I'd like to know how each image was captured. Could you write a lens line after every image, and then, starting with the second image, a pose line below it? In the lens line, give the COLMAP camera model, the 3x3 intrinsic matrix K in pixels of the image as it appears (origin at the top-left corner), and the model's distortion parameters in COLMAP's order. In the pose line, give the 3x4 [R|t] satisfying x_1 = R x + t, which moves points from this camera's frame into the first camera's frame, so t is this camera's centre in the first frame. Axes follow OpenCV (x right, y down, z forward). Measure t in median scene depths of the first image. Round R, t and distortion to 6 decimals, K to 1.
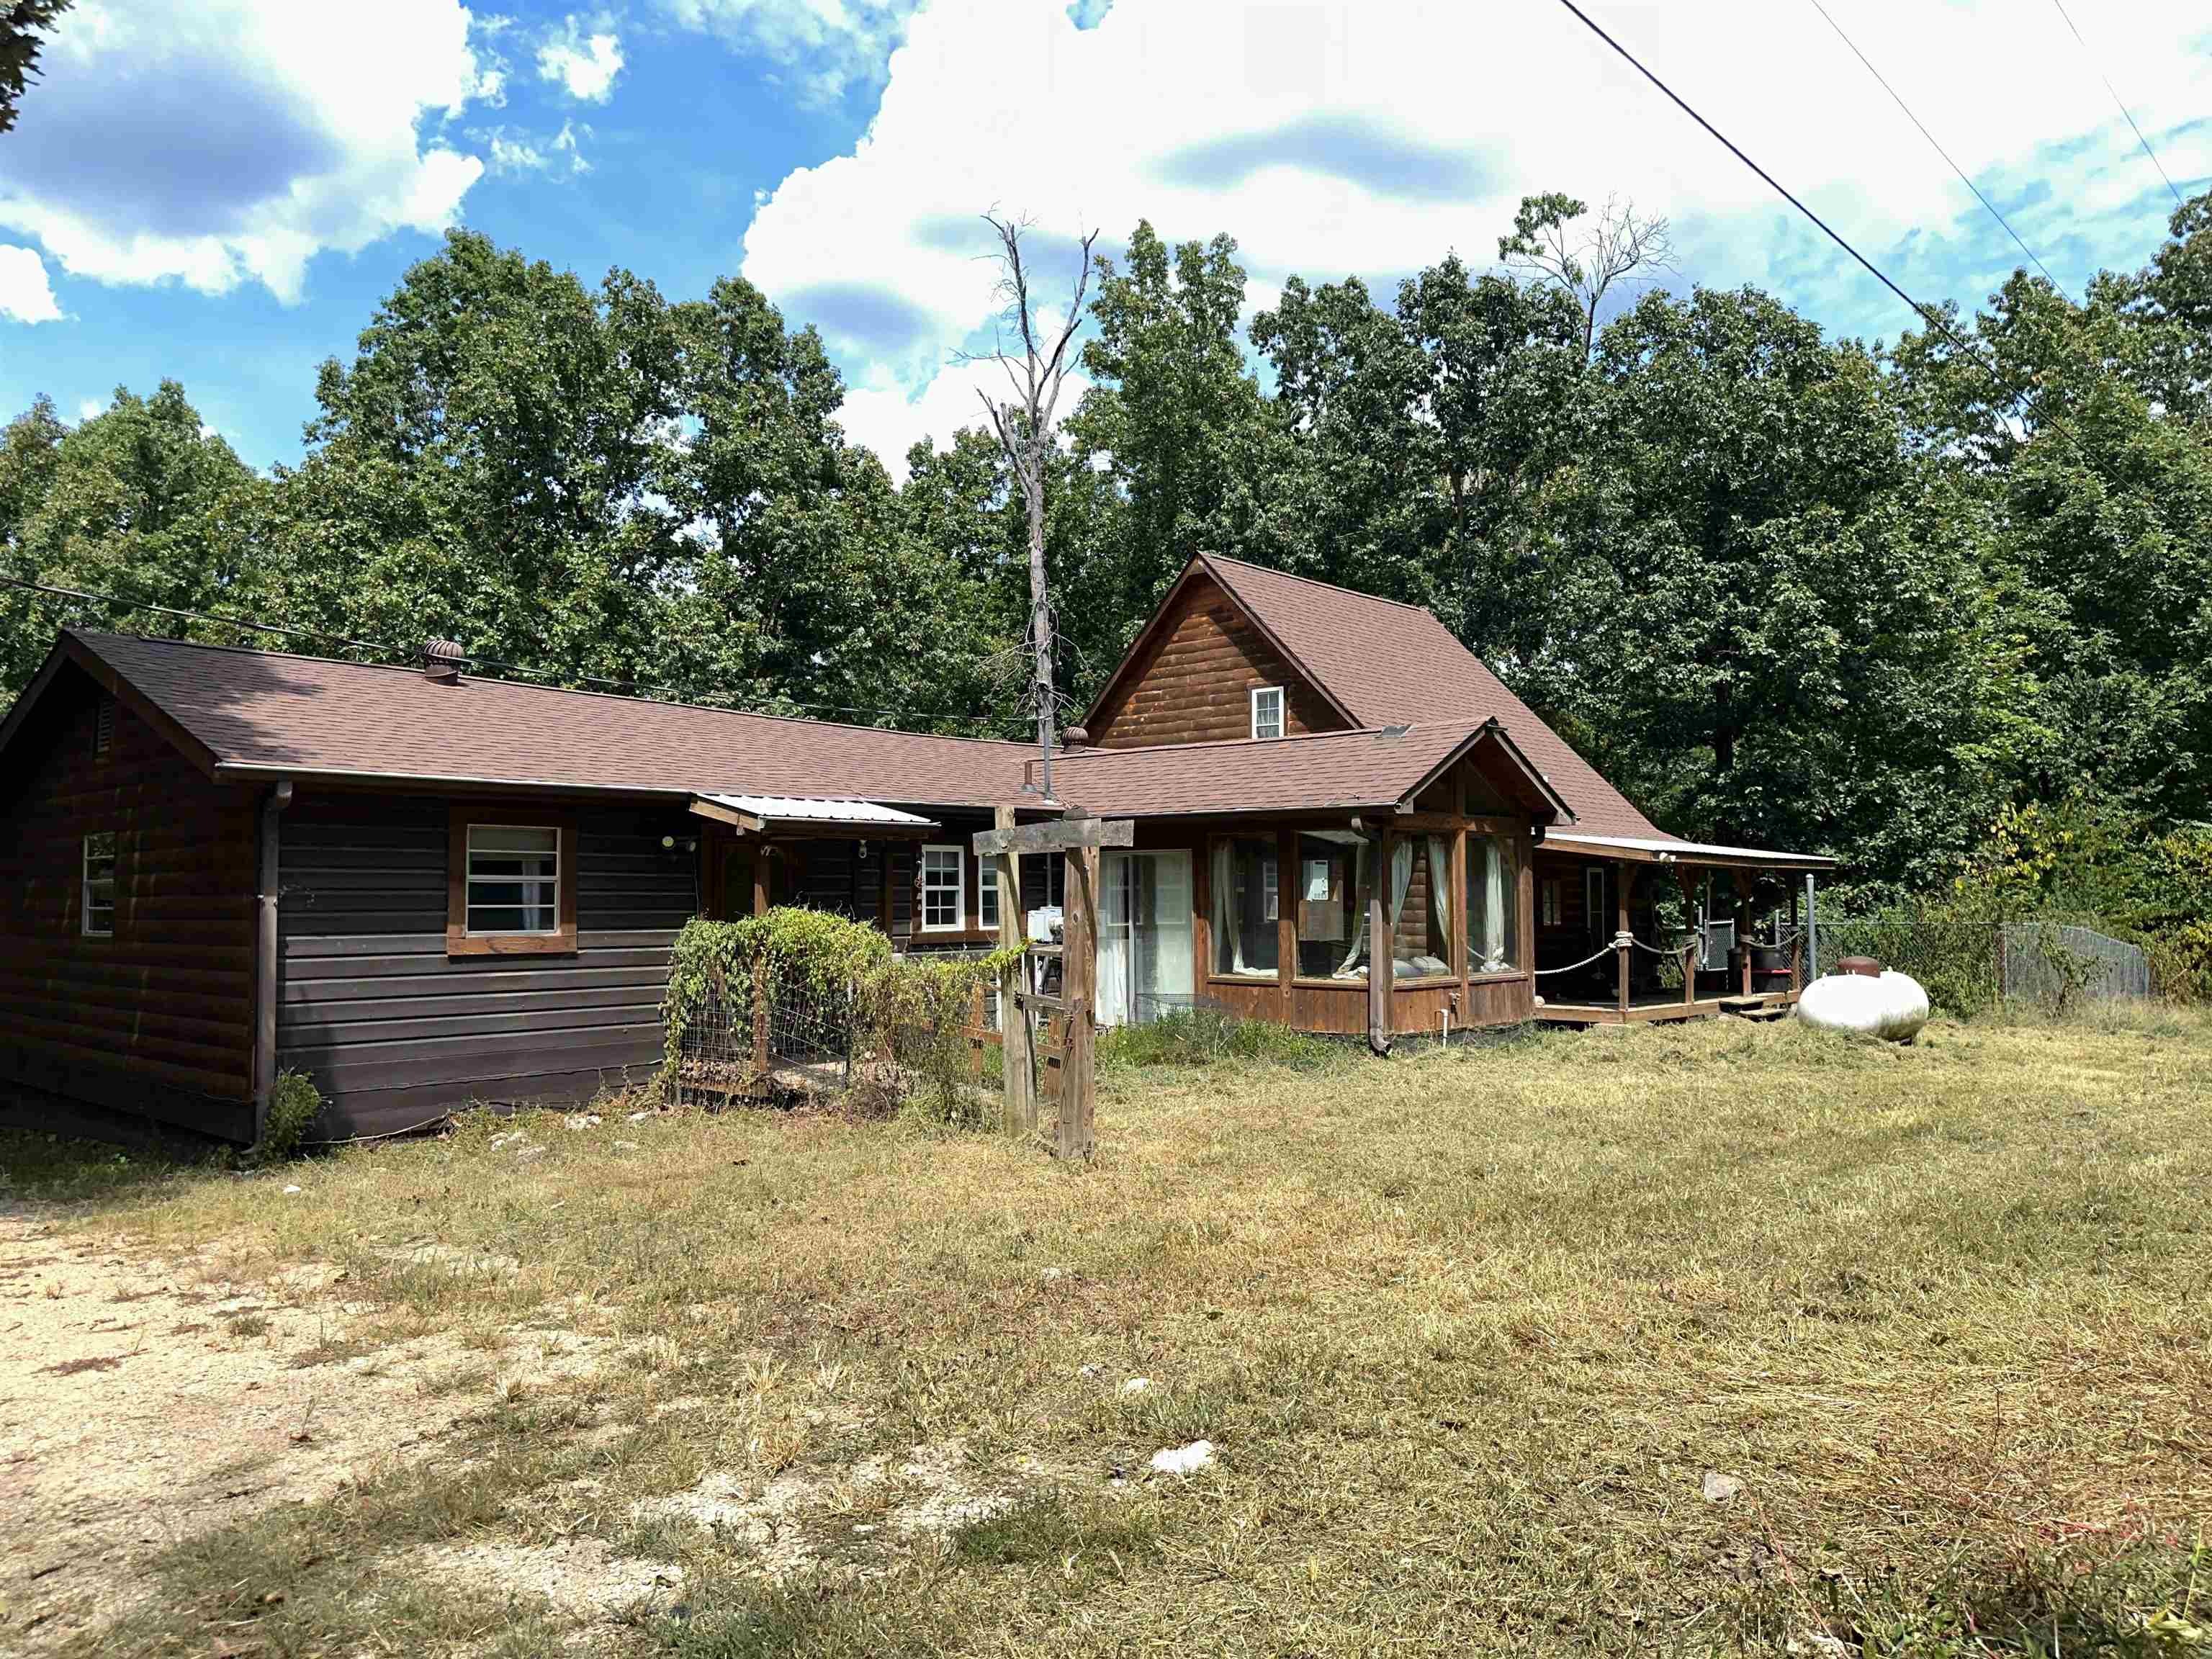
lens RADIAL K [[1551.8, 0, 1102.6], [0, 1551.8, 841.7], [0, 0, 1]] dist [0.069933, -0.040878]
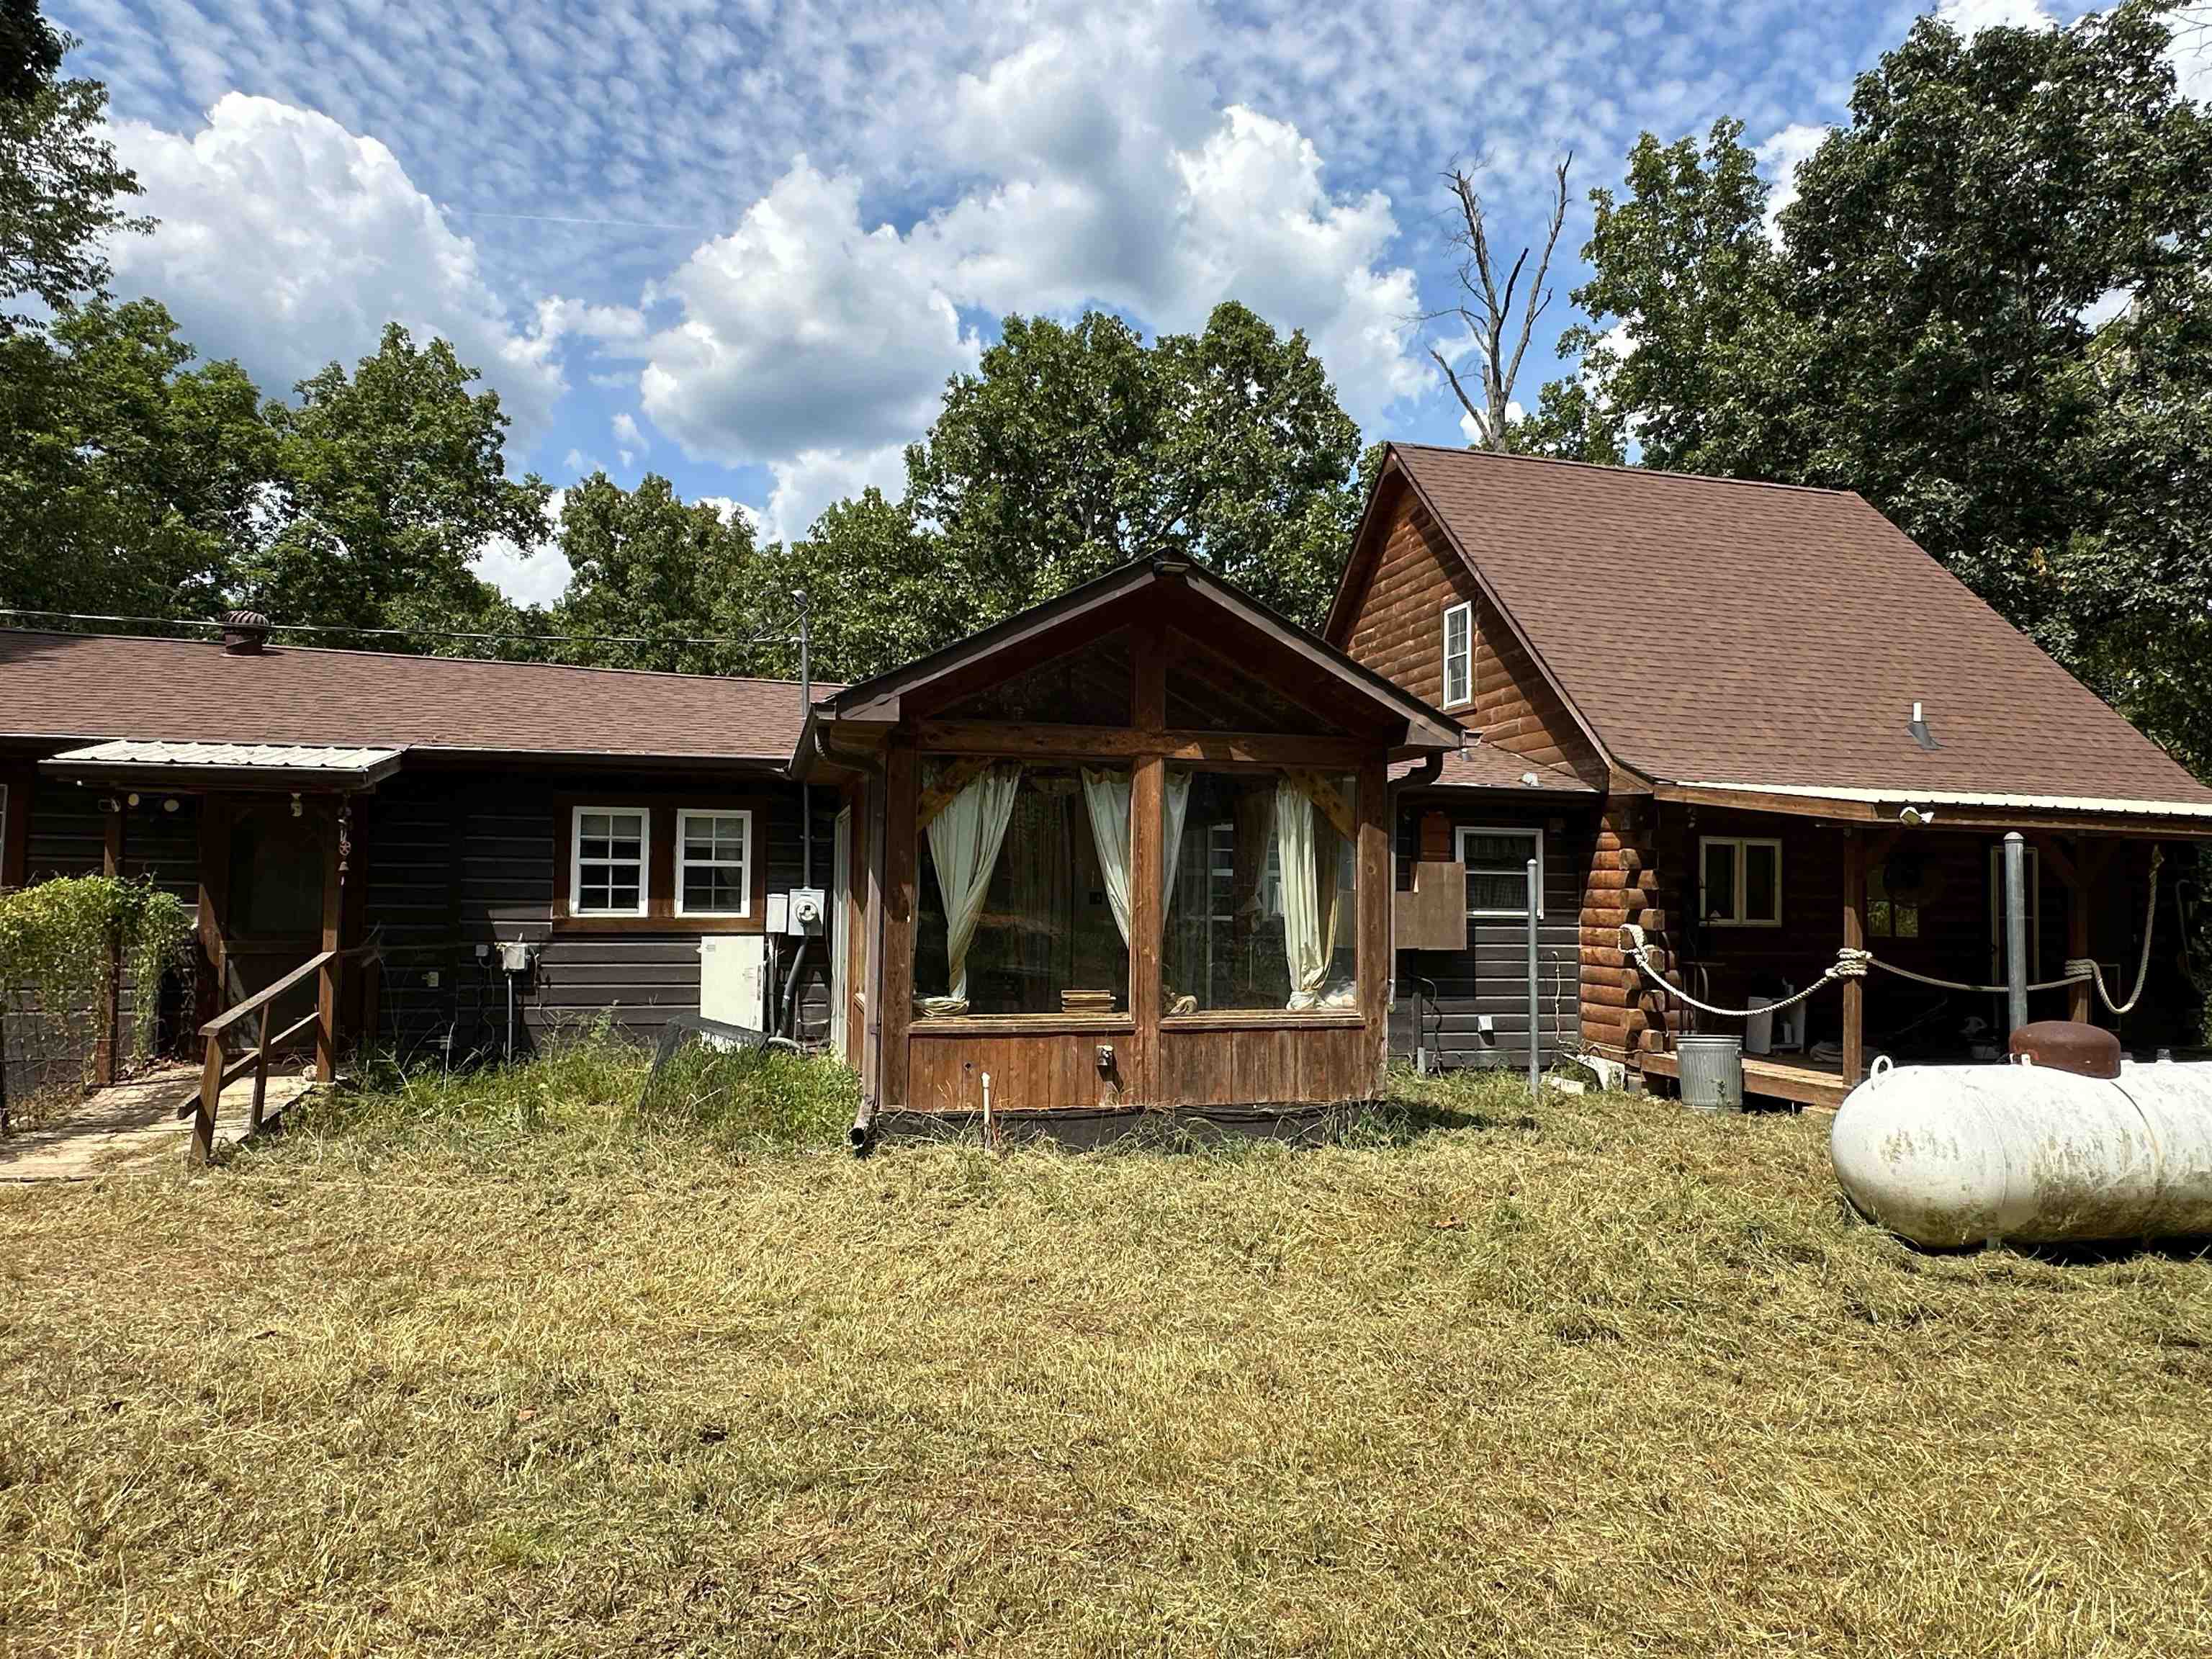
lens RADIAL K [[1322.0, 0, 1107.3], [0, 1322.0, 831.9], [0, 0, 1]] dist [-0.021555, 0.001138]
pose [[0.835264, -0.014118, -0.549668, 0.375888], [0.006711, 0.999858, -0.015483, 0.021226], [0.549809, 0.009244, 0.835240, 0.464466]]
